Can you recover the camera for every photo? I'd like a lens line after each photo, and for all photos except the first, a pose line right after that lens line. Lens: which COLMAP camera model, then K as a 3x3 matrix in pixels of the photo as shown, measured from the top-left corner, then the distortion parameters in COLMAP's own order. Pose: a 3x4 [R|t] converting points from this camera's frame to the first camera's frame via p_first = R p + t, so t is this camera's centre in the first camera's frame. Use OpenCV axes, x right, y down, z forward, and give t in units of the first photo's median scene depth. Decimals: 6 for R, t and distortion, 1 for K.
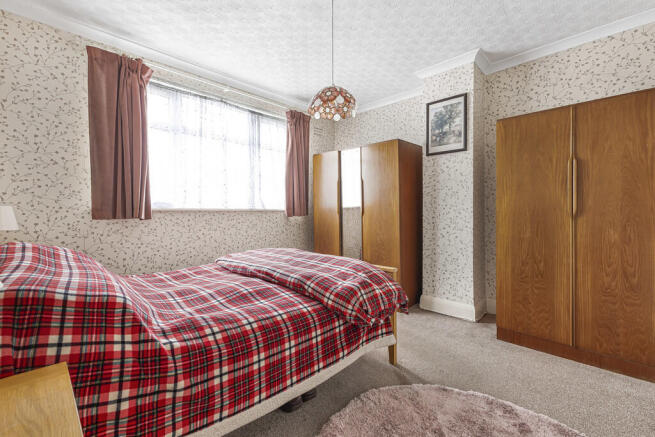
lens RADIAL K [[287.2, 0, 328.1], [0, 287.2, 213.9], [0, 0, 1]] dist [0.012931, -0.000411]
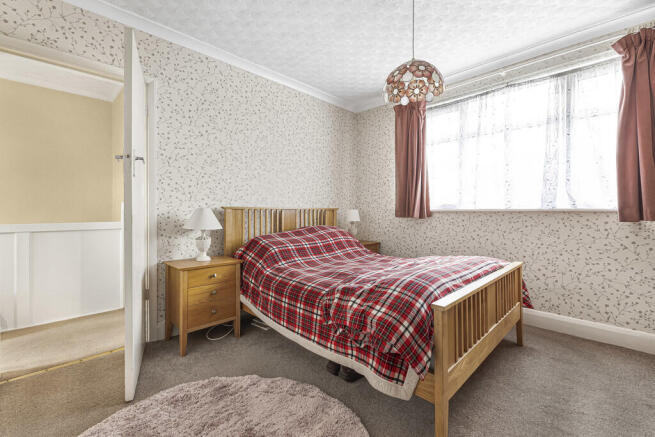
lens RADIAL K [[287.2, 0, 328.1], [0, 287.2, 217.3], [0, 0, 1]] dist [0.012931, -0.000411]
pose [[-0.013268, 0.022368, -0.999662, 0.546134], [-0.004430, 0.999739, 0.022428, -0.010643], [0.999902, 0.004726, -0.013165, 0.487308]]
